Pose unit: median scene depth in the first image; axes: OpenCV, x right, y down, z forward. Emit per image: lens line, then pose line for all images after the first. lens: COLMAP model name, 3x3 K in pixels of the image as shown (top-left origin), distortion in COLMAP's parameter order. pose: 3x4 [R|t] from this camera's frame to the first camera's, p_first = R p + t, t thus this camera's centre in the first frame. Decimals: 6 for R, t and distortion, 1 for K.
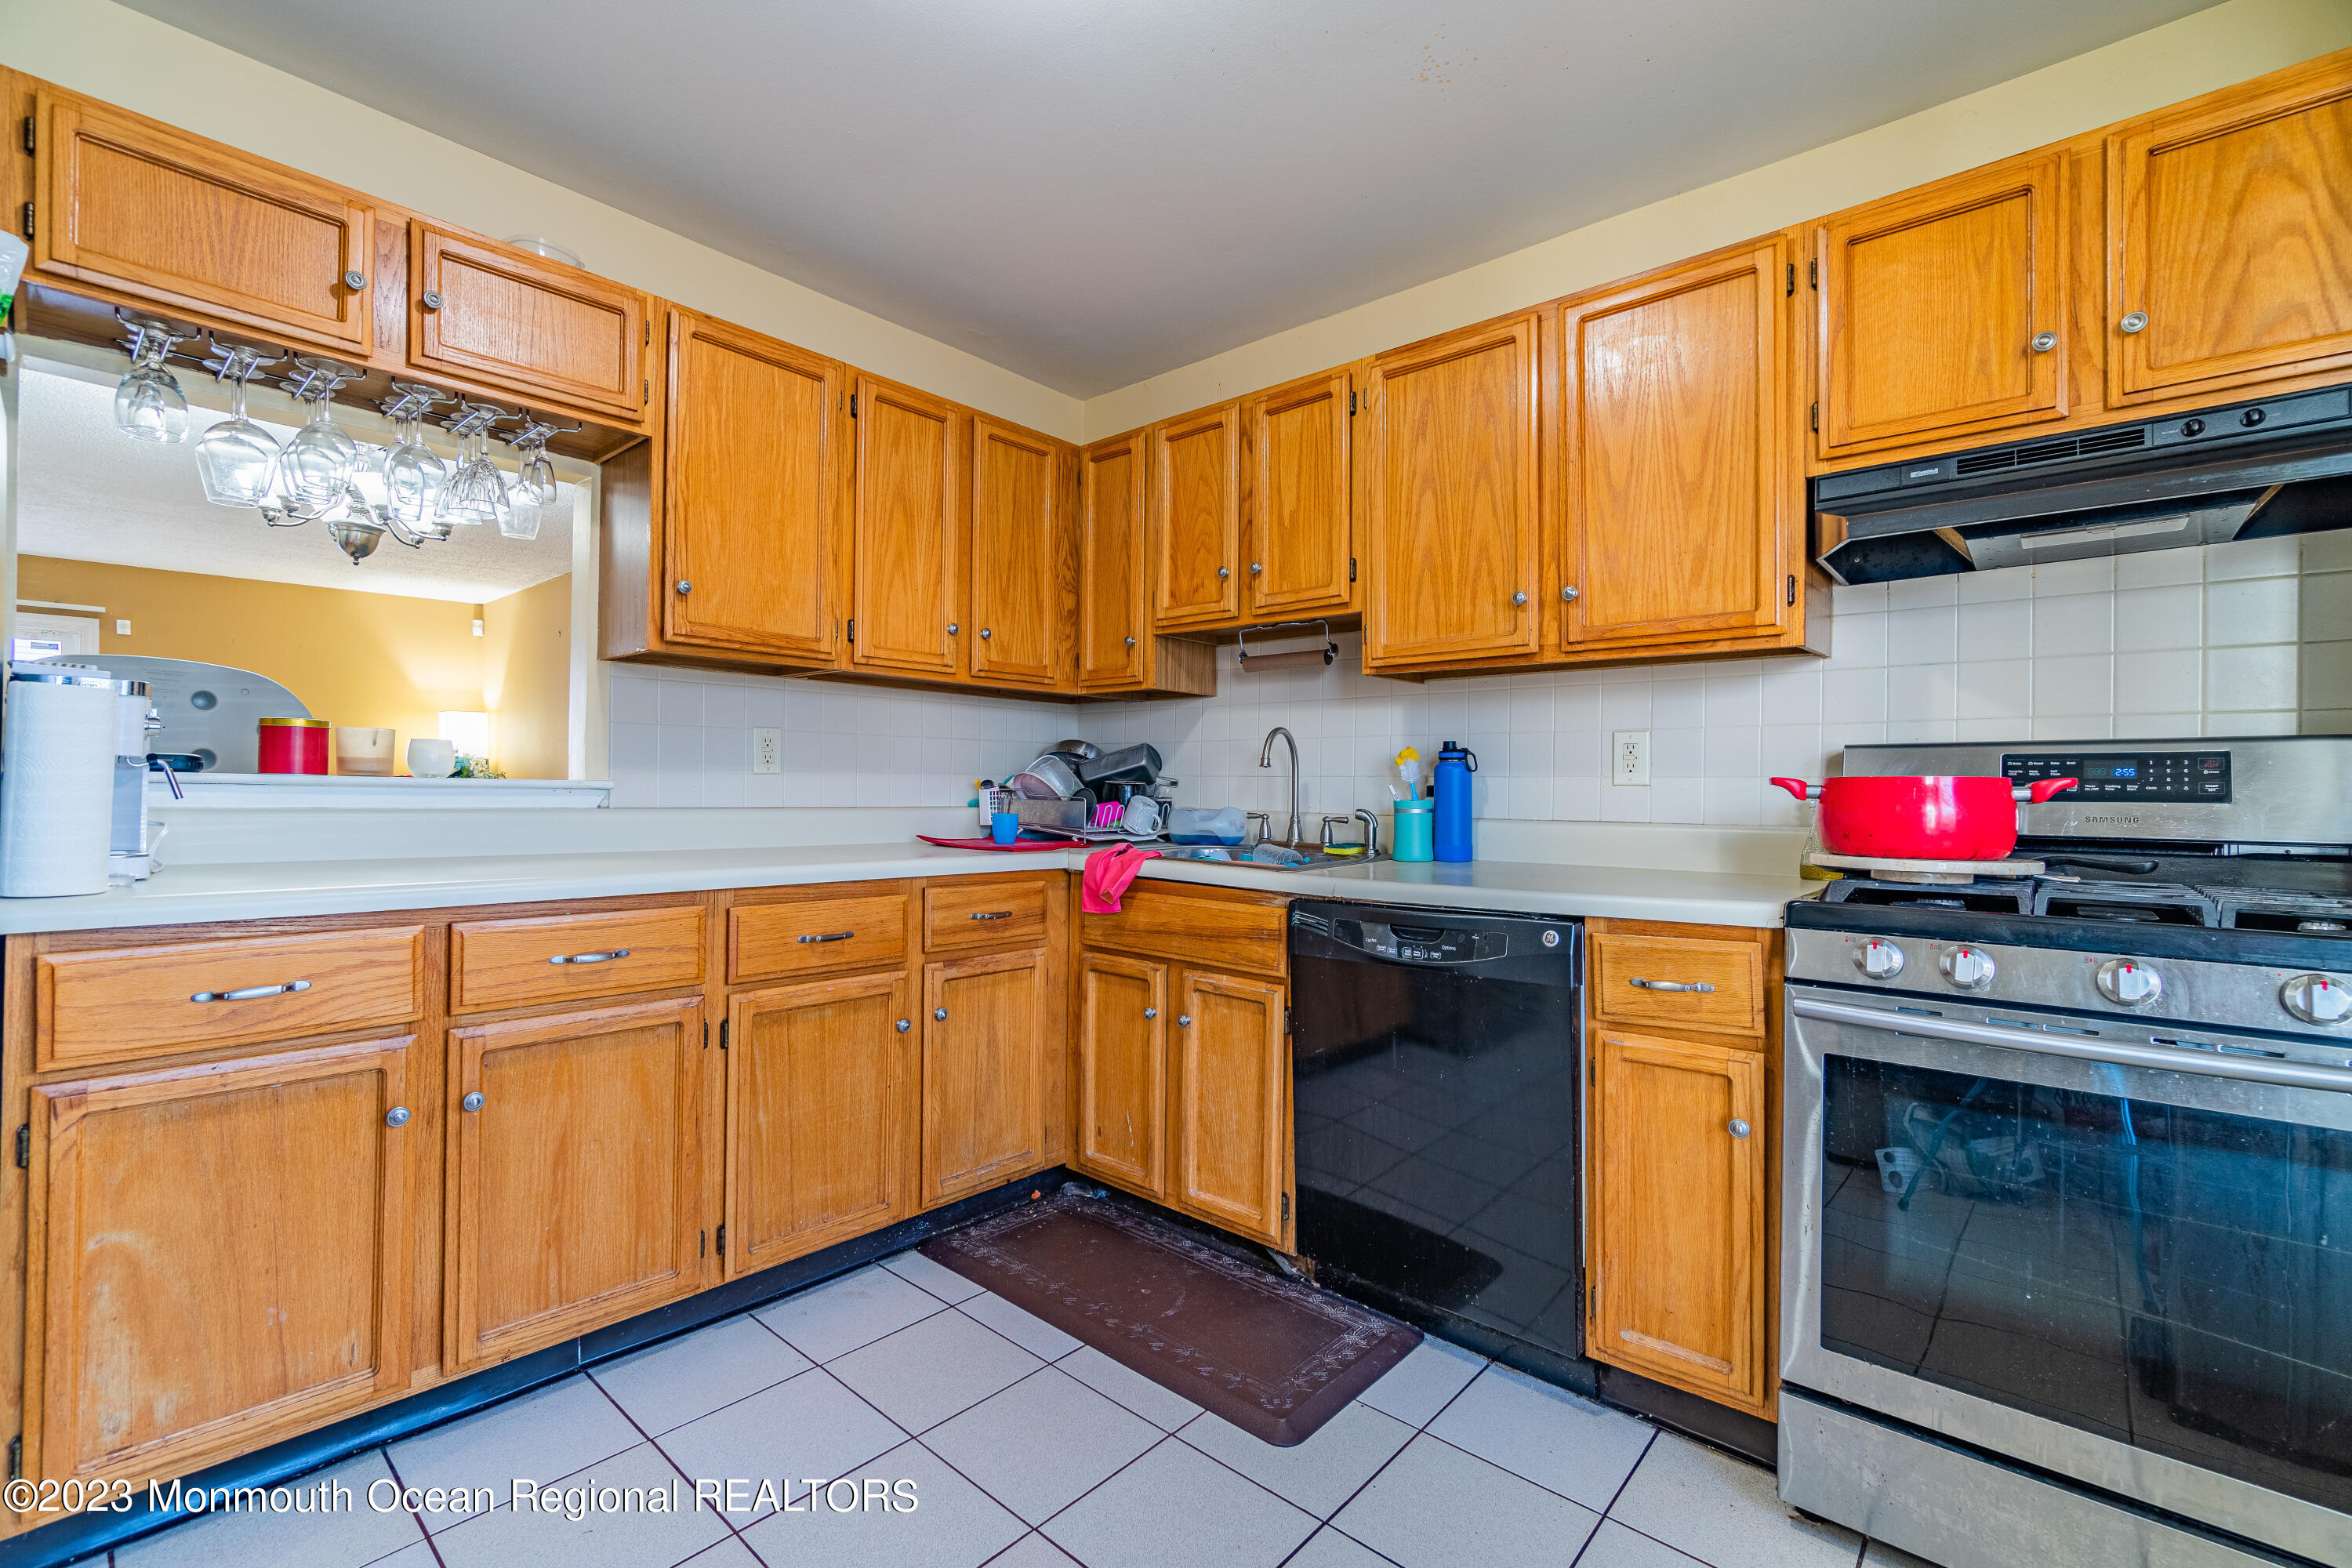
lens RADIAL K [[1010.0, 0, 1158.3], [0, 1010.0, 785.8], [0, 0, 1]] dist [-0.005128, 0.001479]
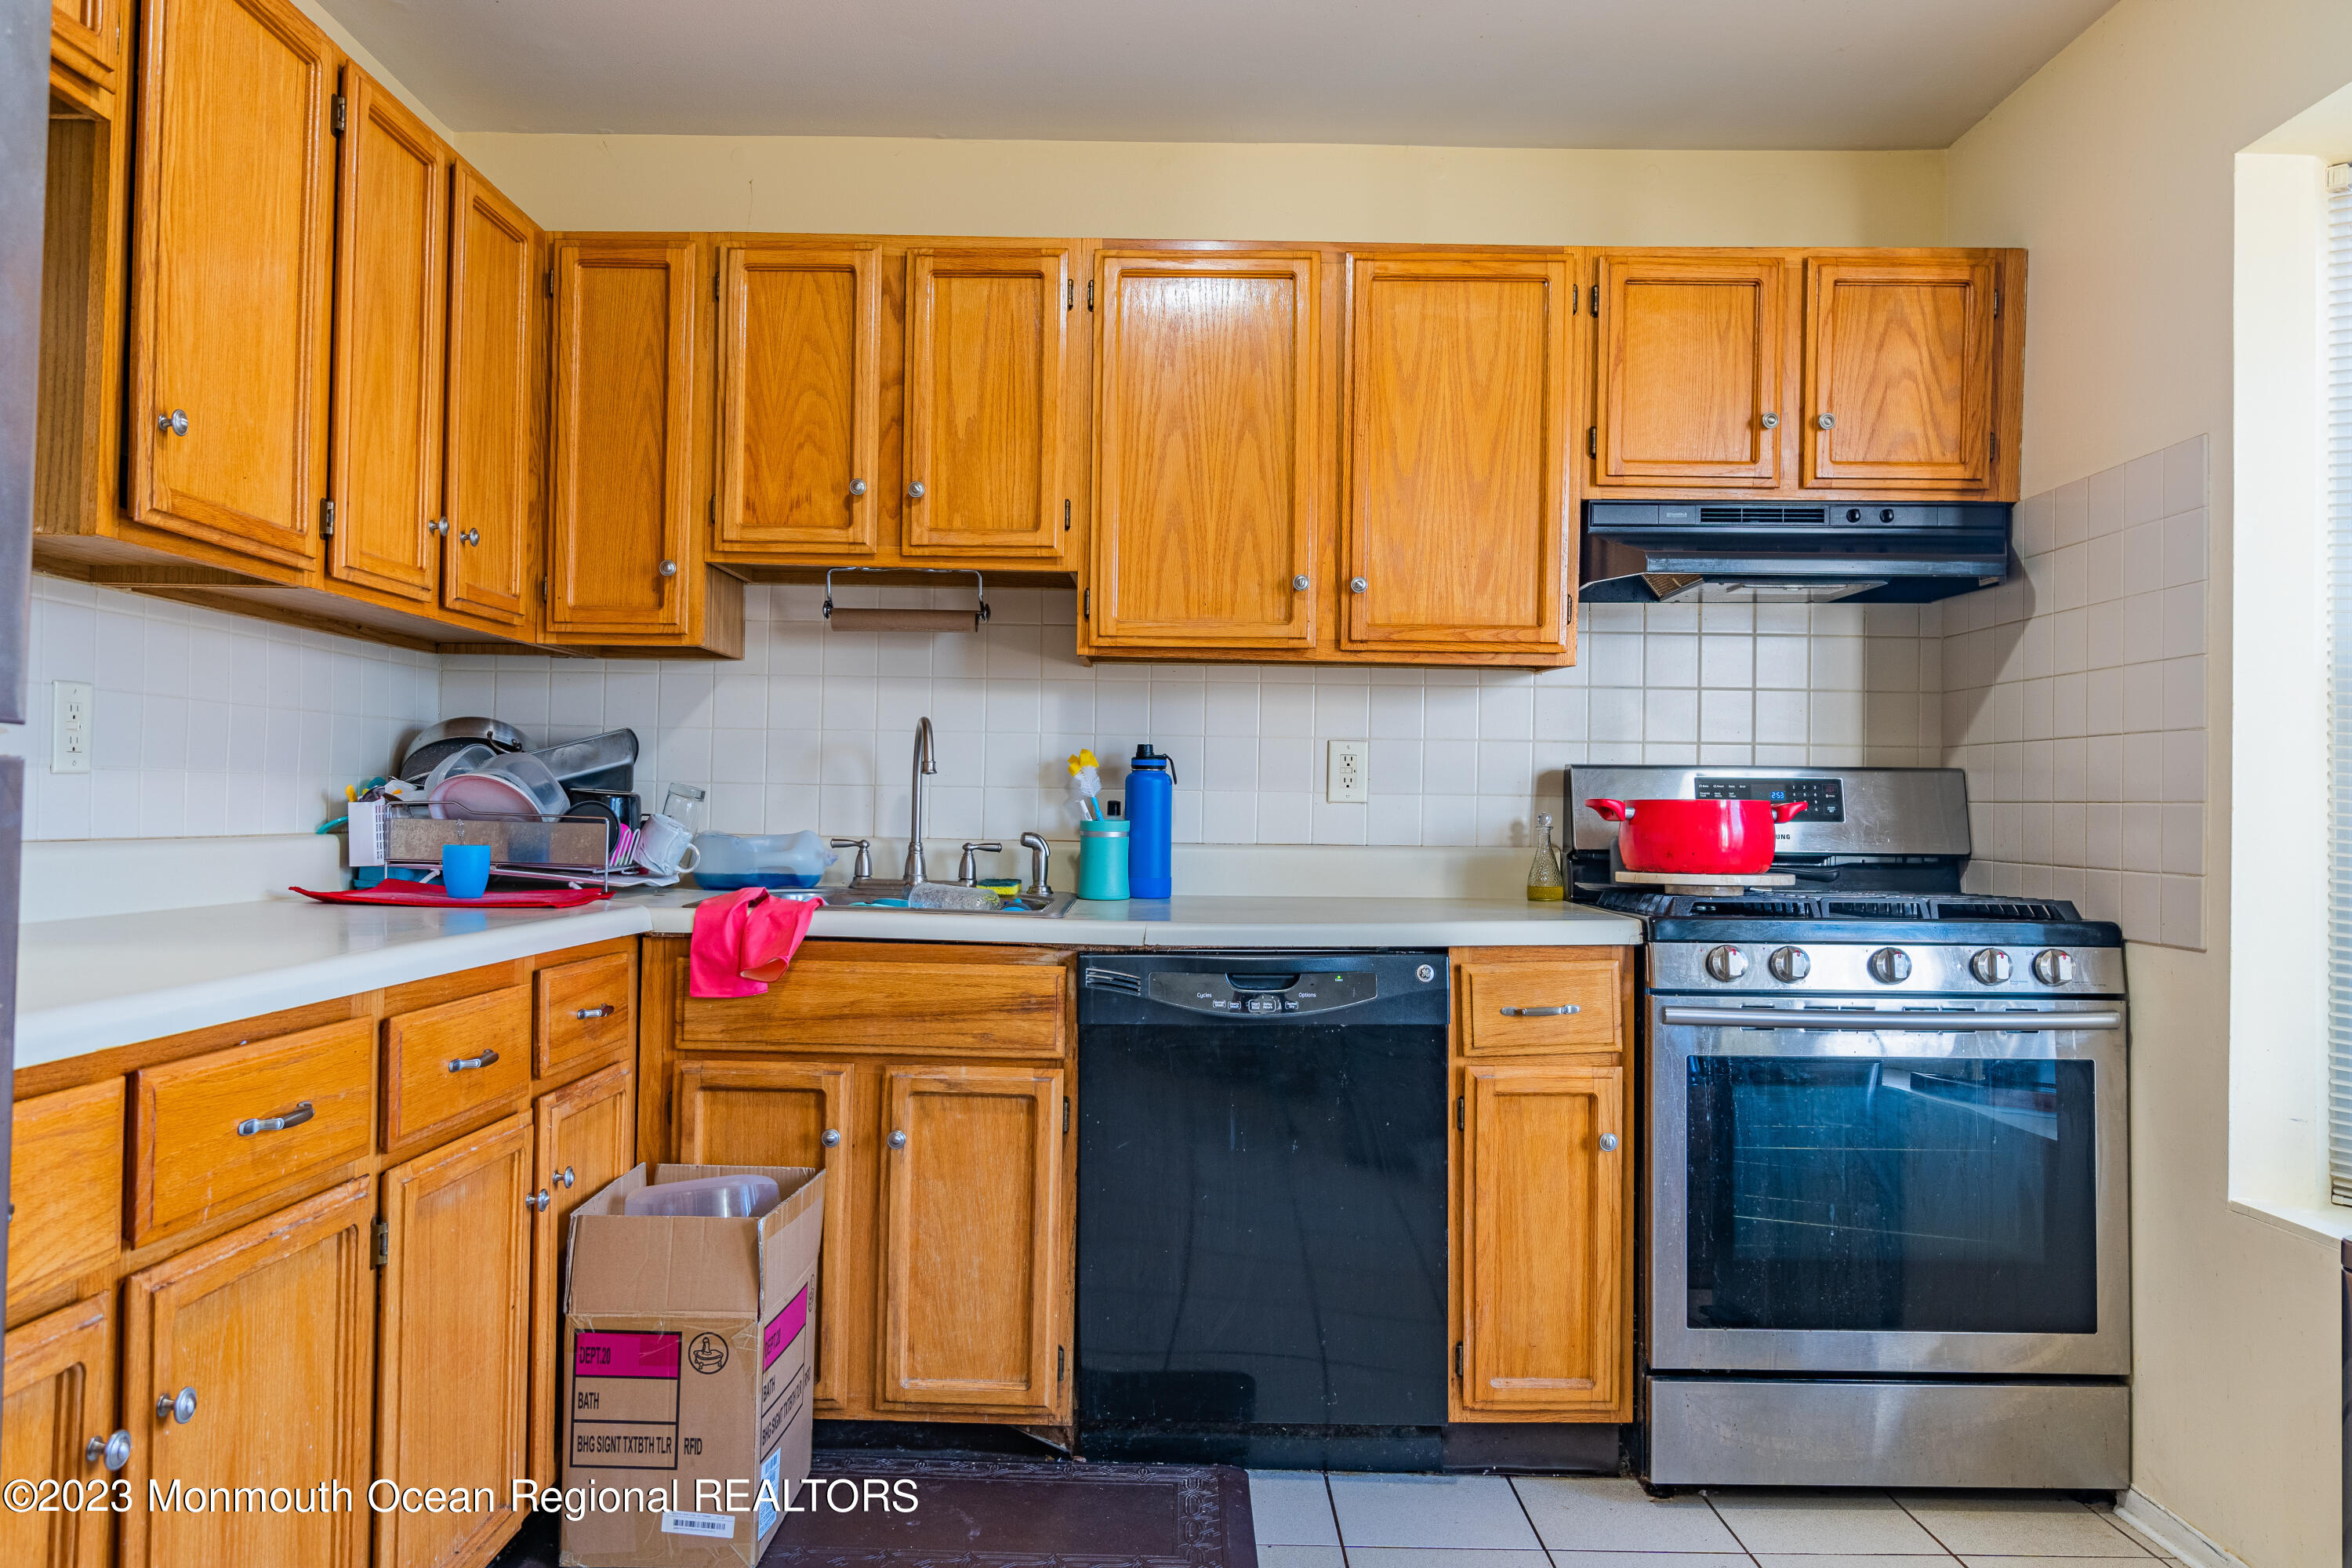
lens RADIAL K [[1695.0, 0, 1170.8], [0, 1695.0, 779.4], [0, 0, 1]] dist [-0.004983, -0.001604]
pose [[0.753812, 0.011438, 0.656991, -0.656300], [-0.008609, 0.999935, -0.007531, -0.008763], [-0.657034, 0.000021, 0.753861, -0.004563]]
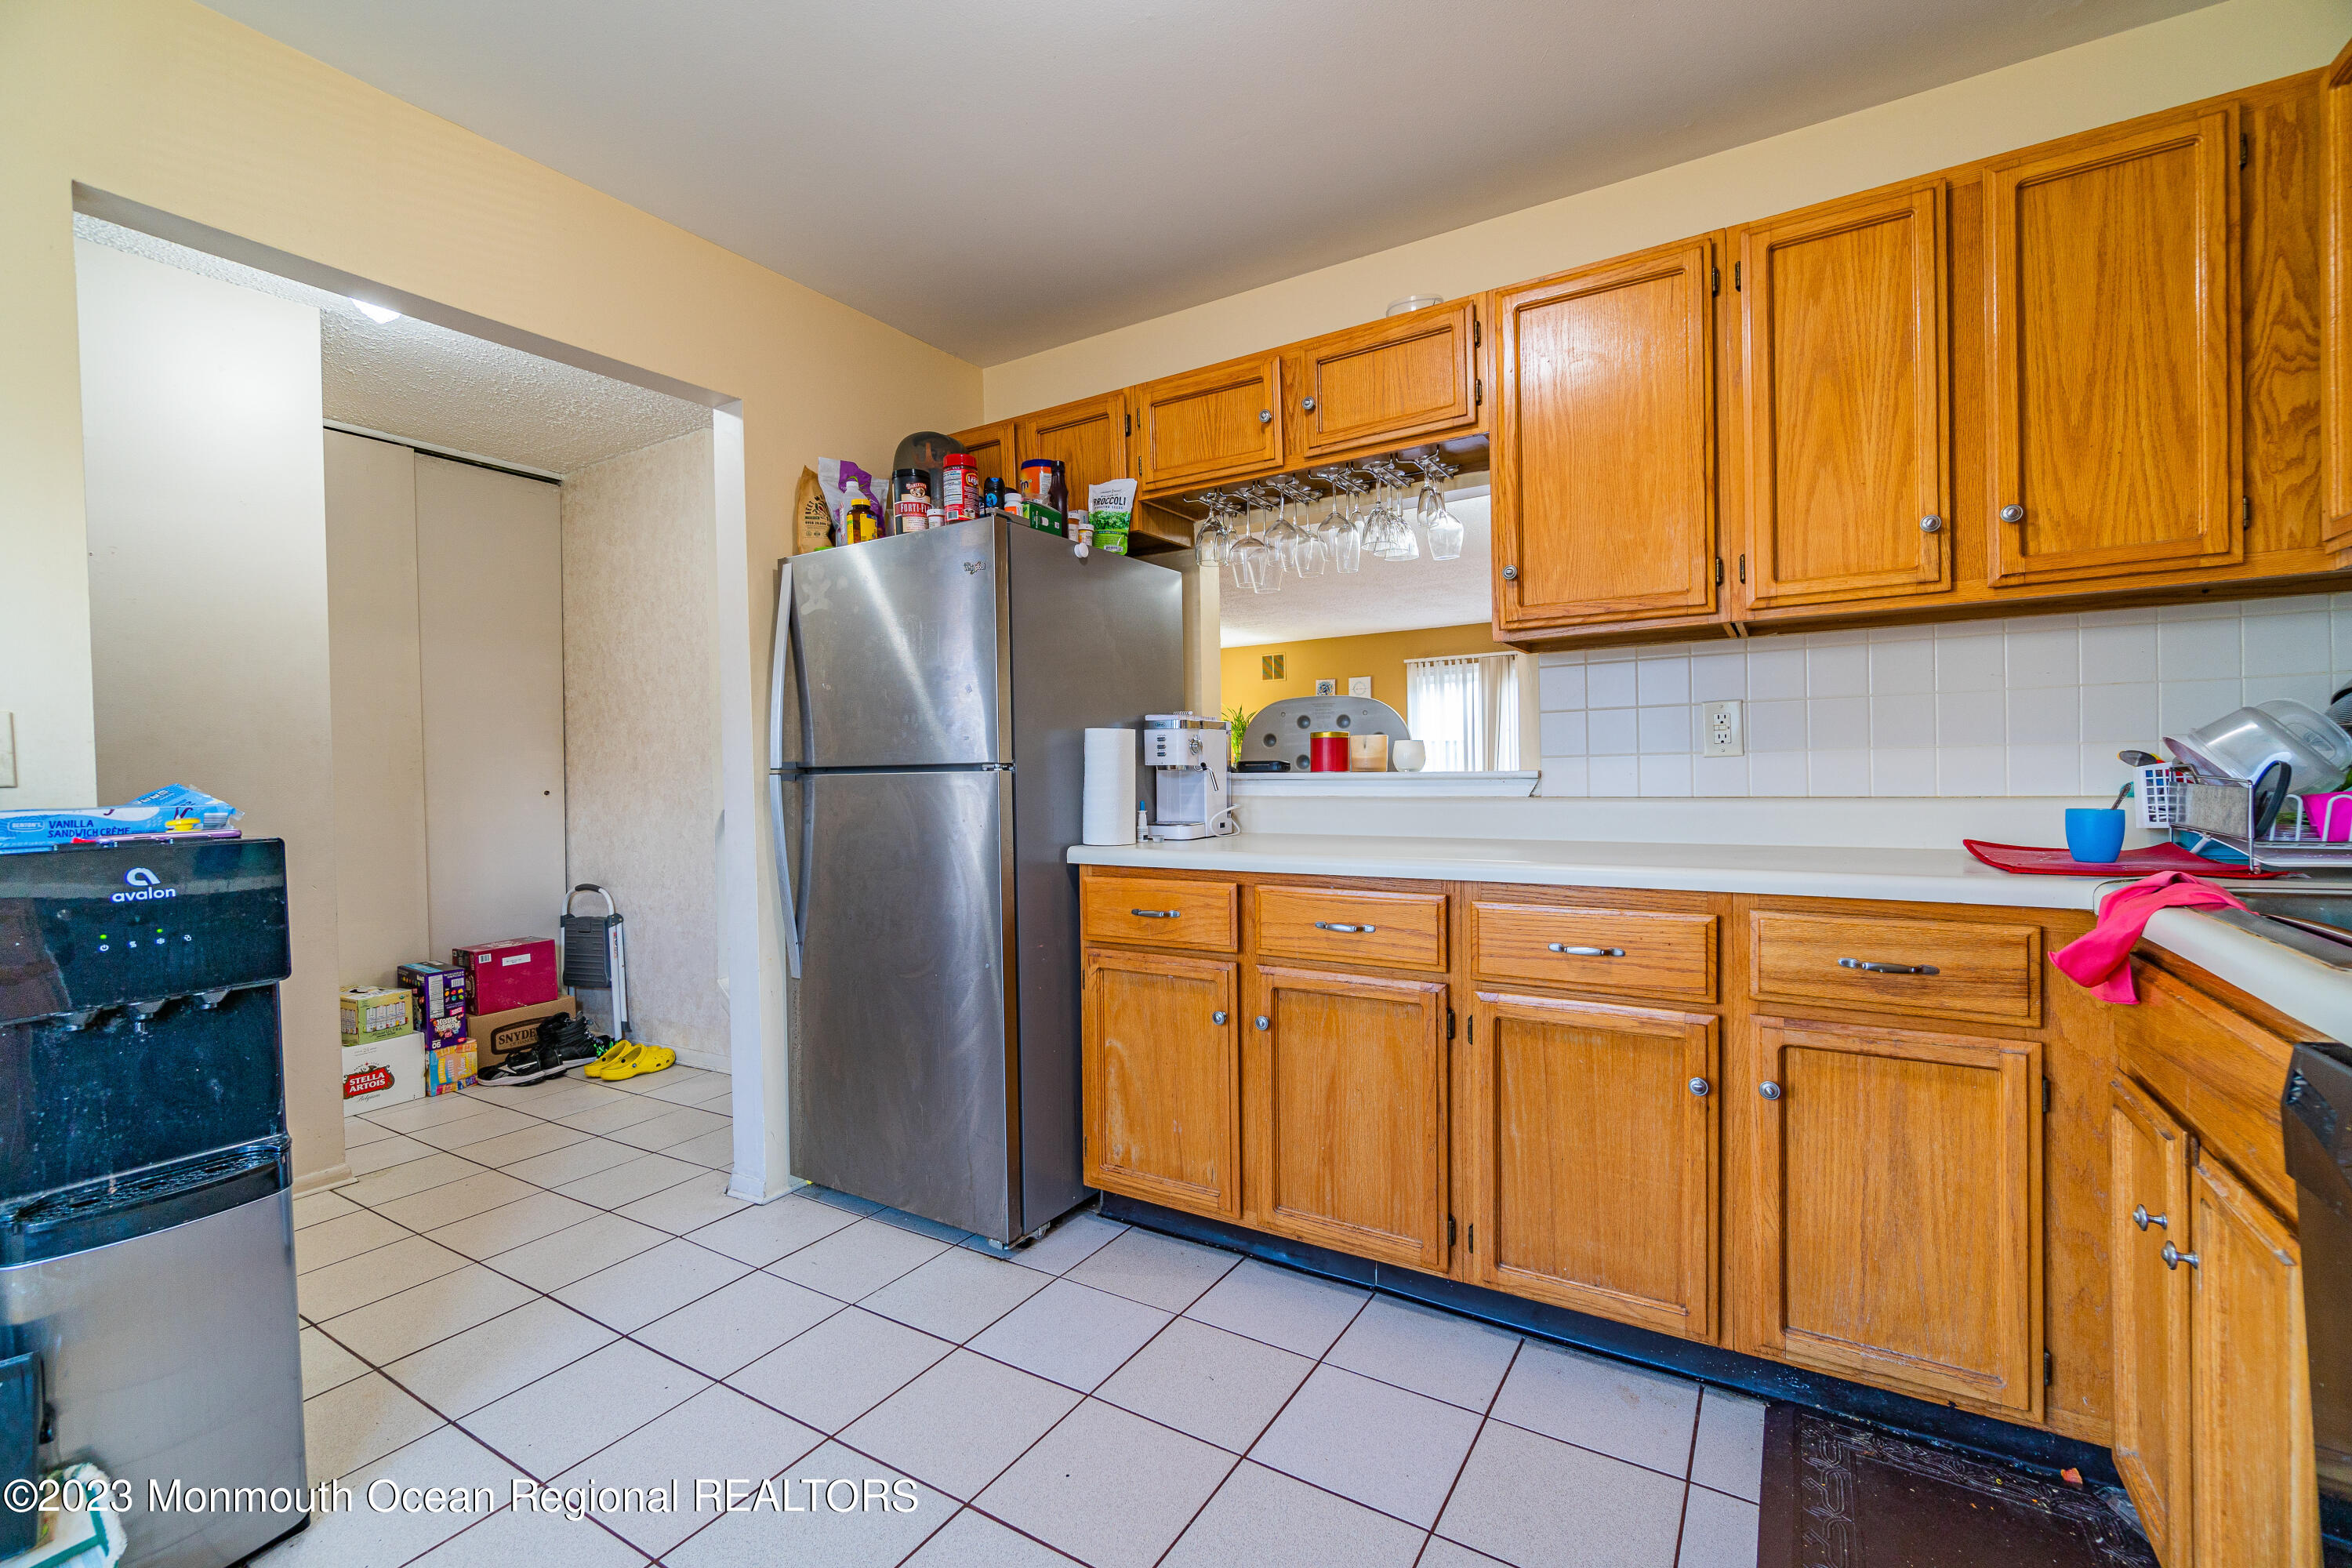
lens RADIAL K [[990.5, 0, 1090.1], [0, 990.5, 786.3], [0, 0, 1]] dist [-0.000438, 0.000434]
pose [[0.158801, -0.006491, -0.987289, 0.416092], [0.020621, 0.999782, -0.003257, 0.005406], [0.987095, -0.019841, 0.158900, 0.440928]]
